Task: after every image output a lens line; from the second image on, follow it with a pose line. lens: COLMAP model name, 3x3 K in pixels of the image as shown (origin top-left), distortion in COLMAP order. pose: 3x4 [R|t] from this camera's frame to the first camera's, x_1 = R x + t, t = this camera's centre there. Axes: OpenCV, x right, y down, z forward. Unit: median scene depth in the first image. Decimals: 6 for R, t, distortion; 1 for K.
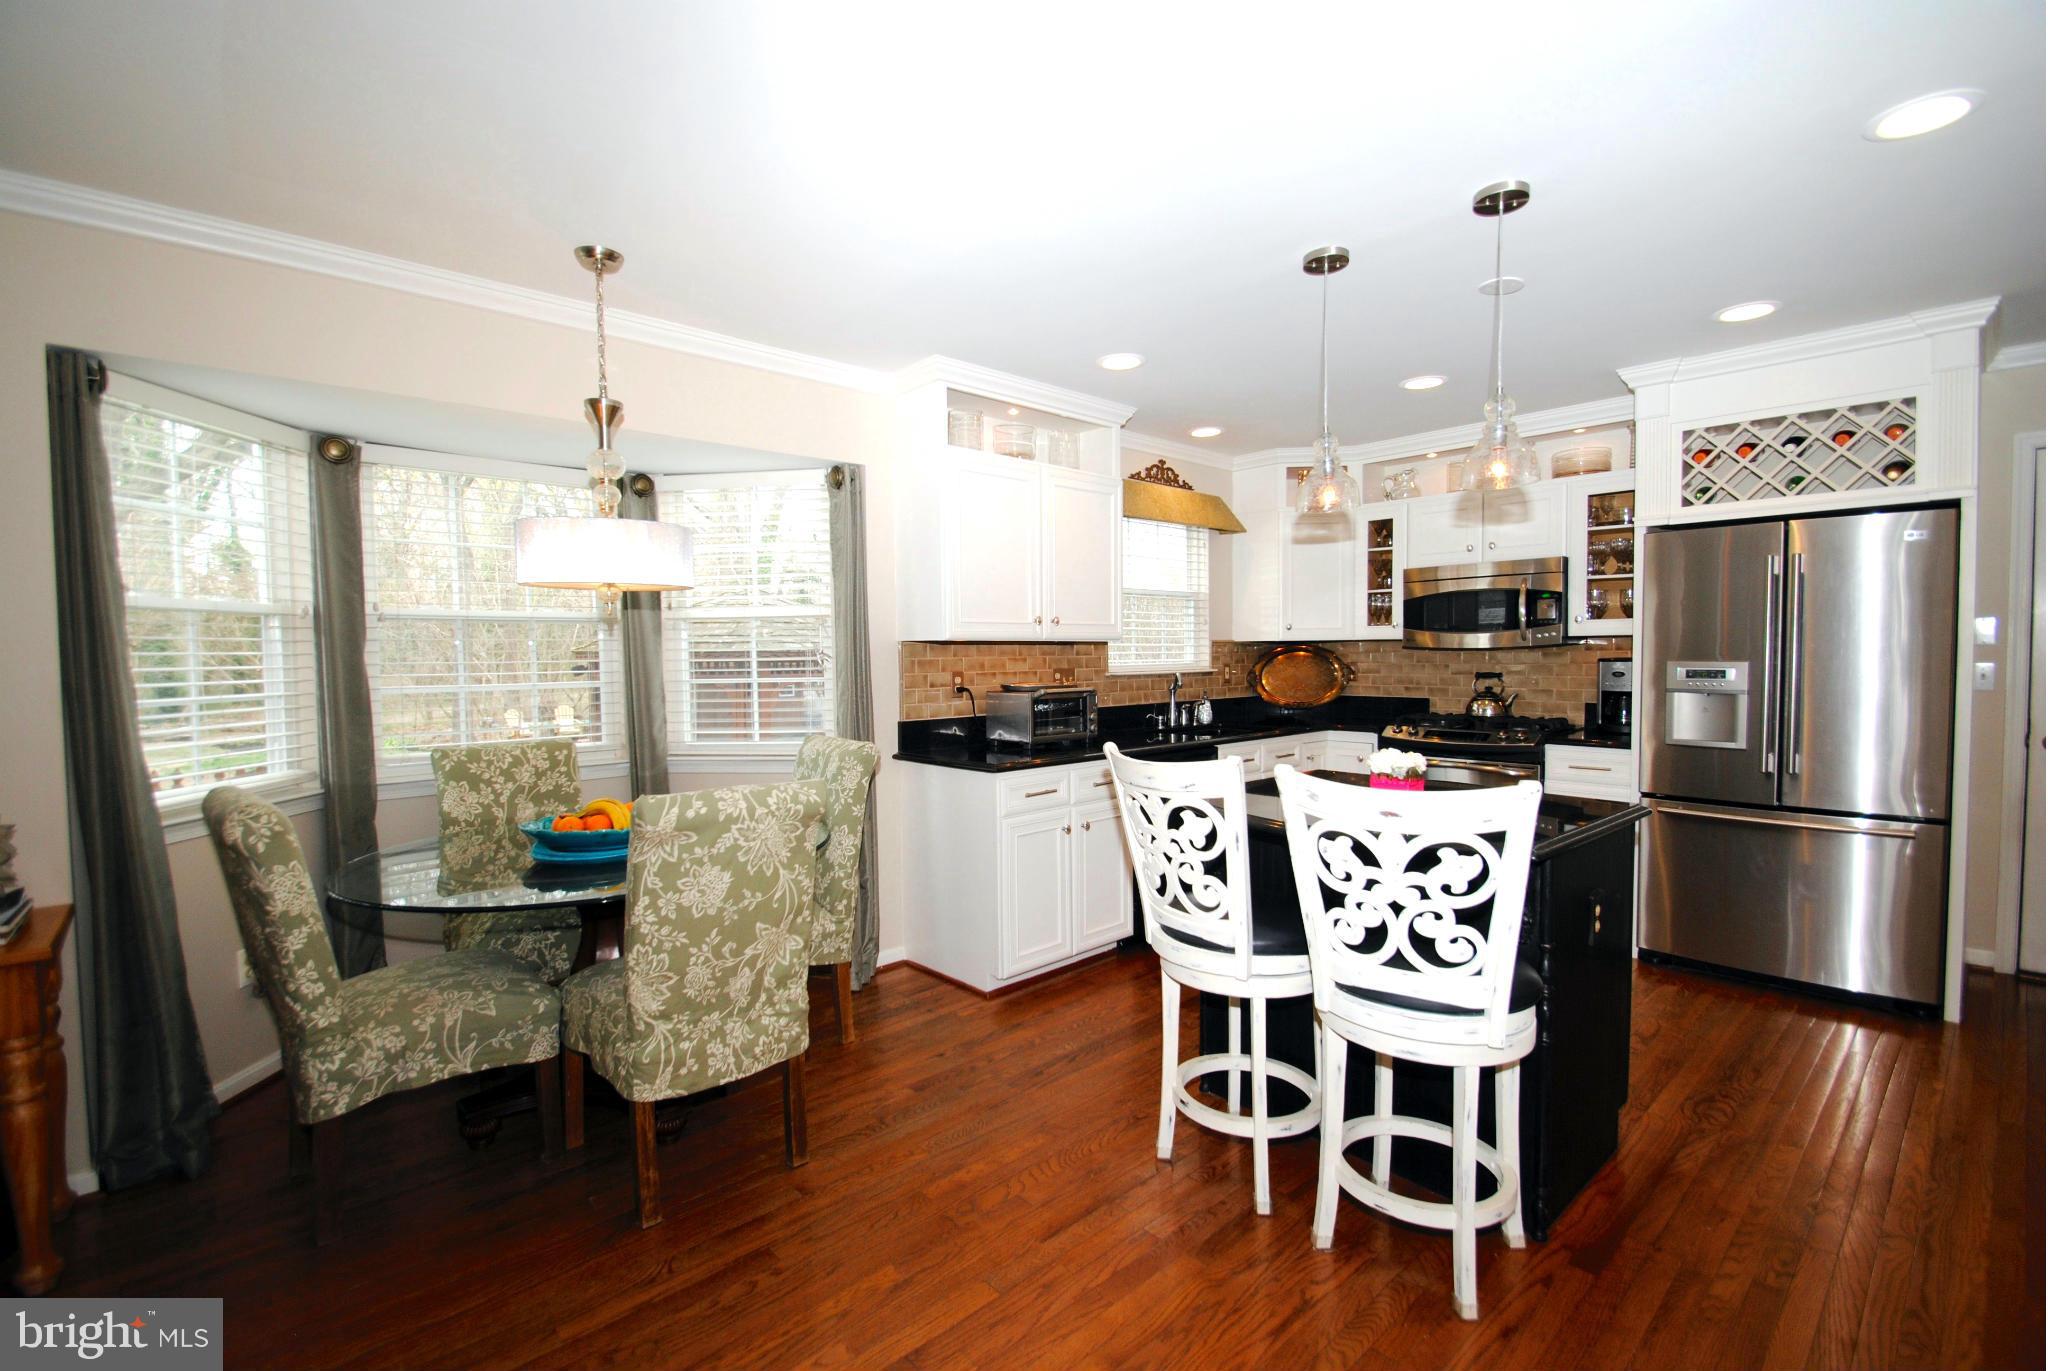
lens RADIAL K [[902.4, 0, 1011.4], [0, 902.4, 684.5], [0, 0, 1]] dist [0.001601, -0.003407]
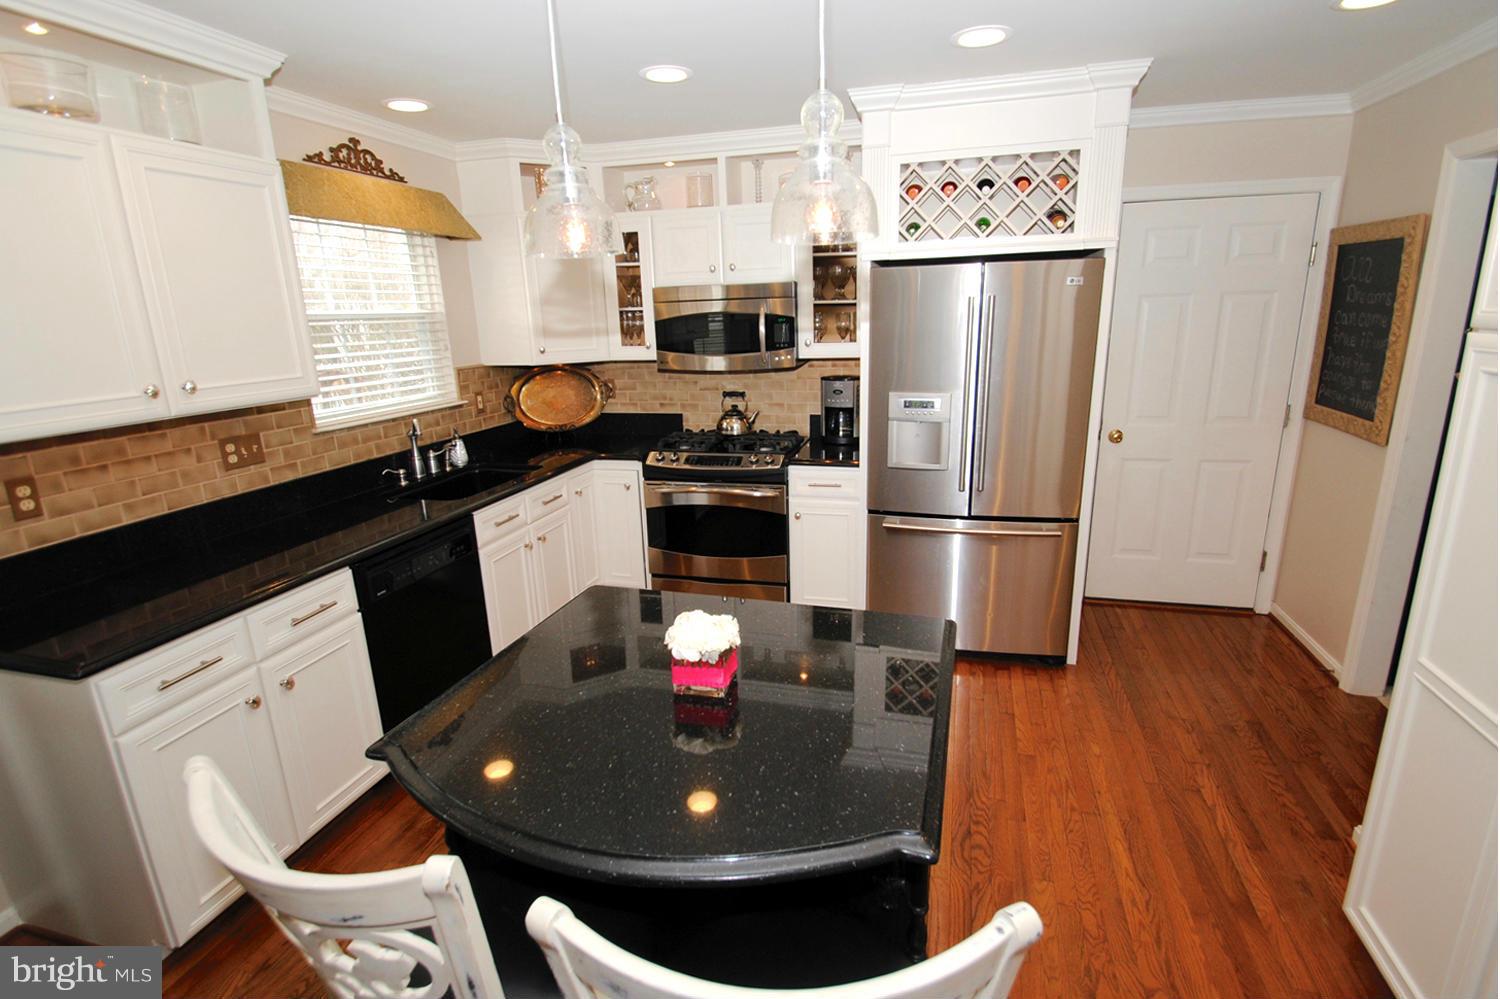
lens RADIAL K [[726.5, 0, 749.9], [0, 726.5, 507.1], [0, 0, 1]] dist [0.018526, -0.012222]
pose [[0.847488, -0.154905, 0.507709, 0.092532], [0.040664, 0.972607, 0.228870, -0.076040], [-0.529254, -0.173319, 0.830572, 0.261752]]
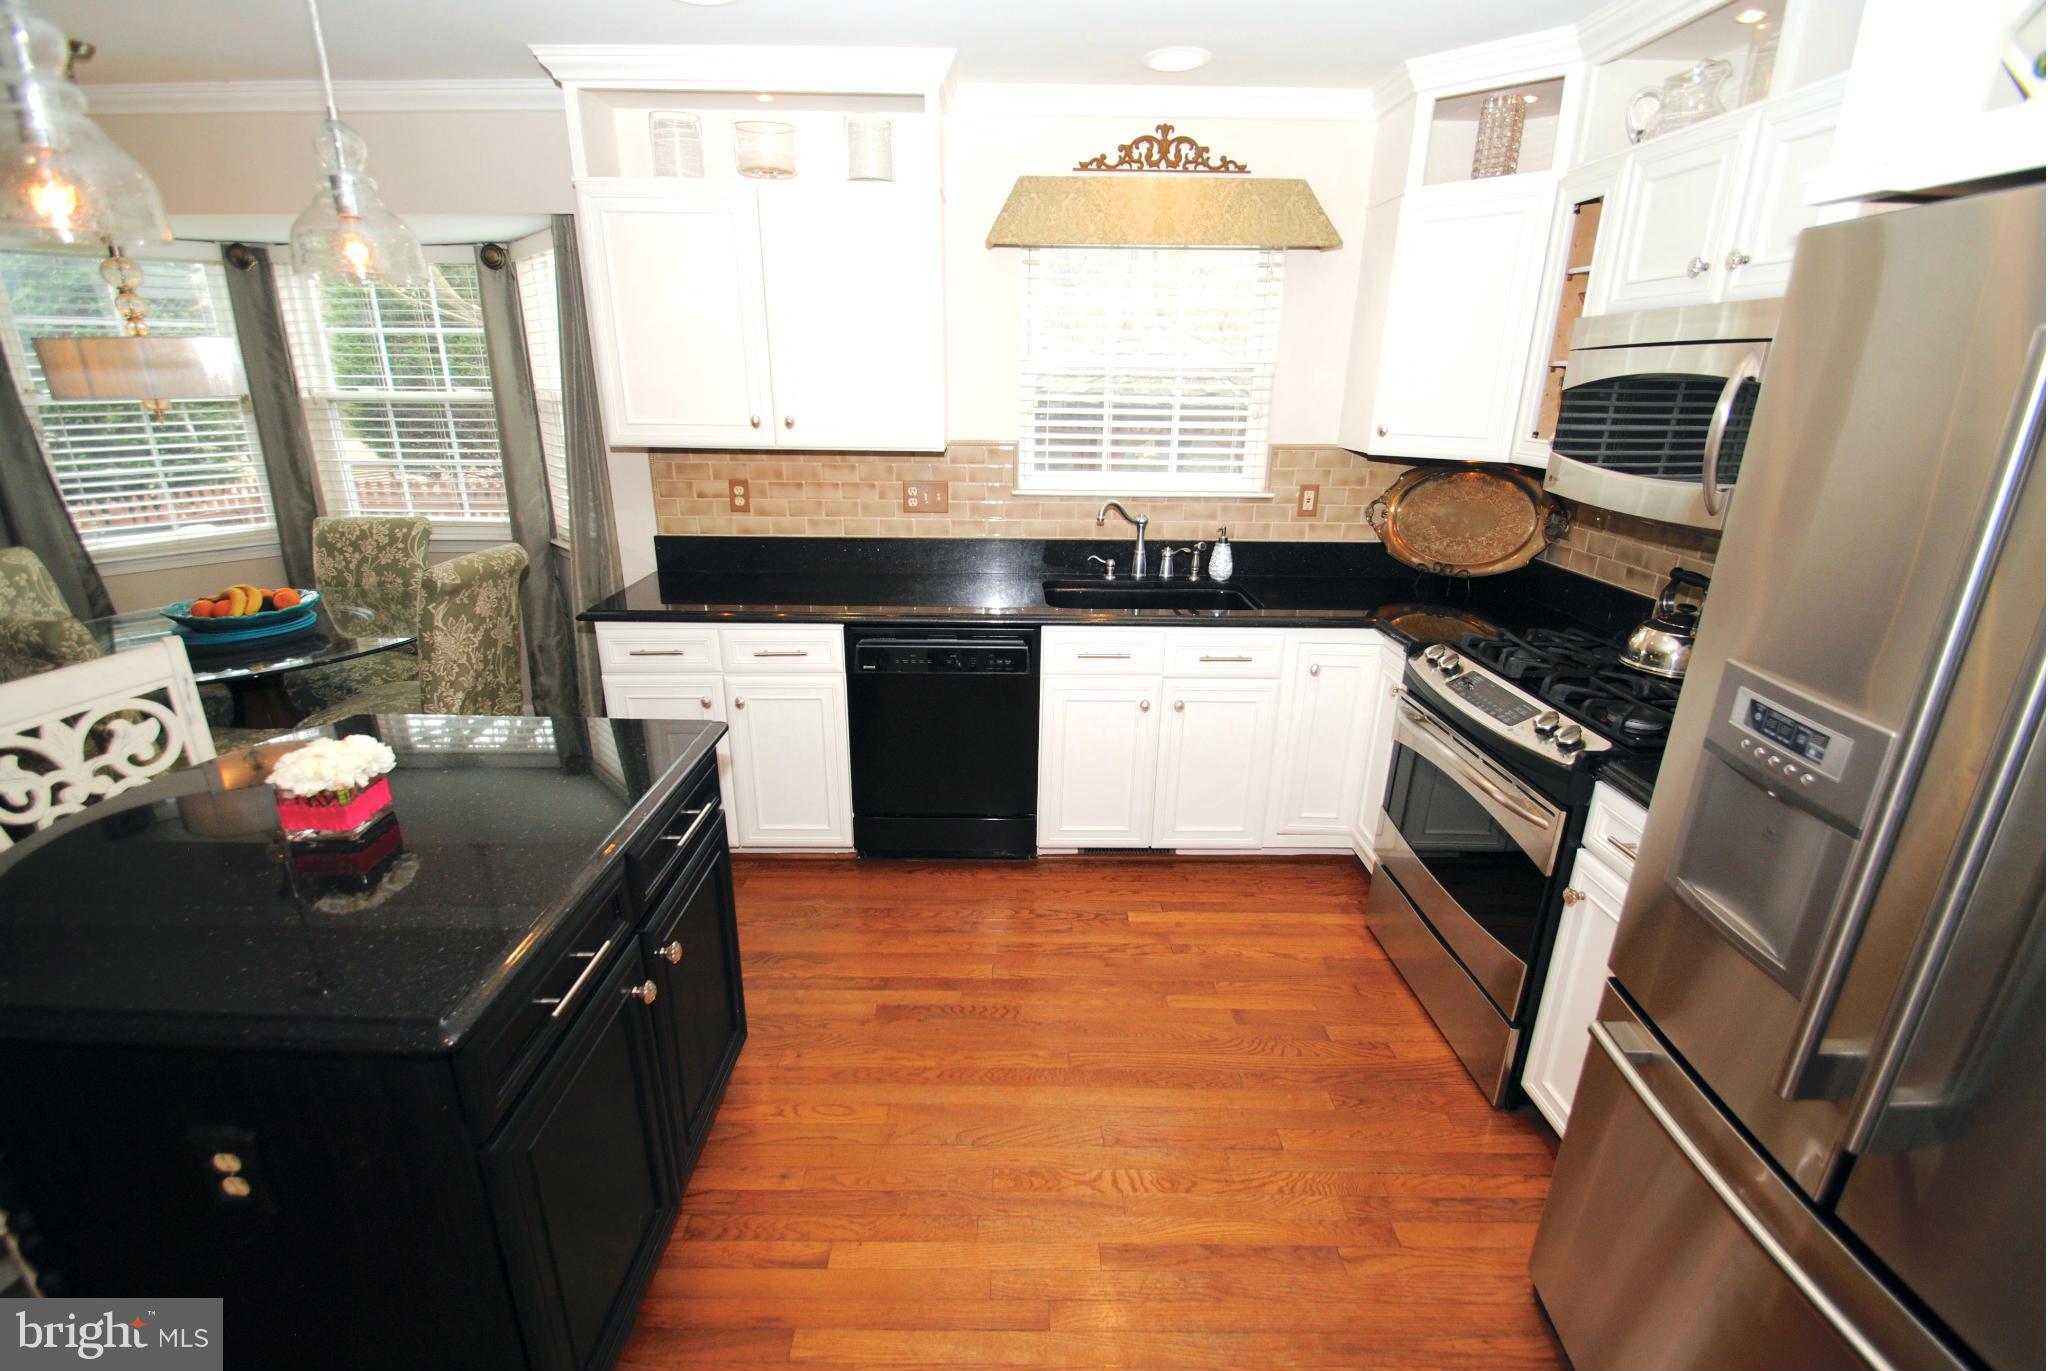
lens RADIAL K [[902.4, 0, 994.0], [0, 902.4, 691.1], [0, 0, 1]] dist [0.001601, -0.003407]
pose [[0.740803, 0.237604, -0.628296, 0.566618], [-0.041527, 0.949760, 0.310211, -0.080654], [0.670438, -0.203714, 0.713452, 0.452787]]
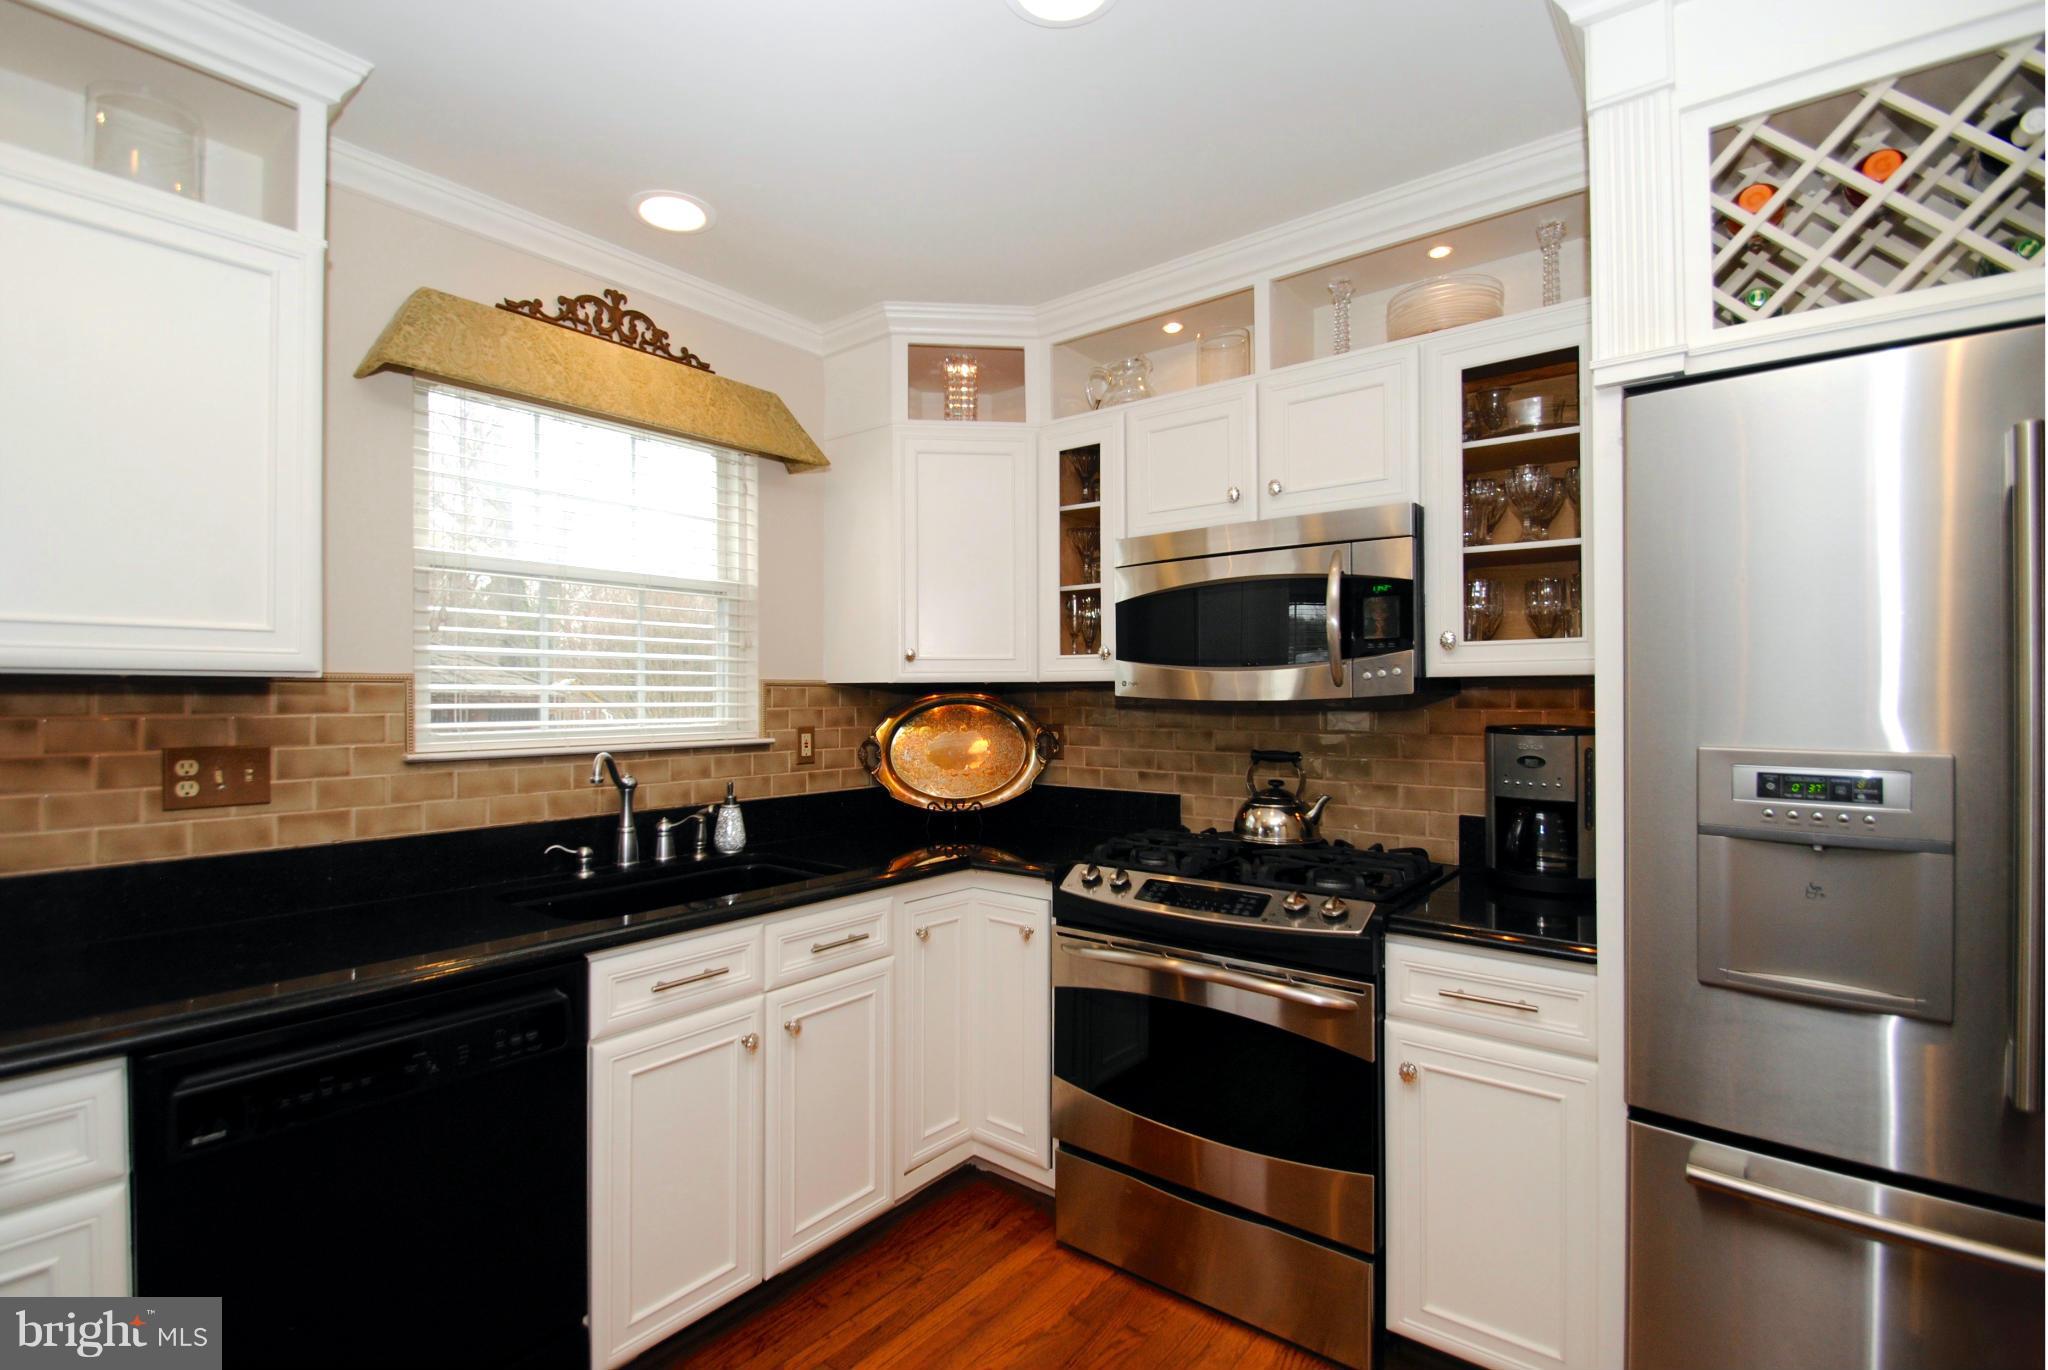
lens RADIAL K [[936.3, 0, 1012.8], [0, 936.3, 688.5], [0, 0, 1]] dist [-0.005216, -0.002940]
pose [[0.988376, 0.009293, 0.151746, 0.313304], [-0.002643, 0.999030, -0.043966, -0.024708], [-0.152008, 0.043054, 0.987441, 0.524376]]
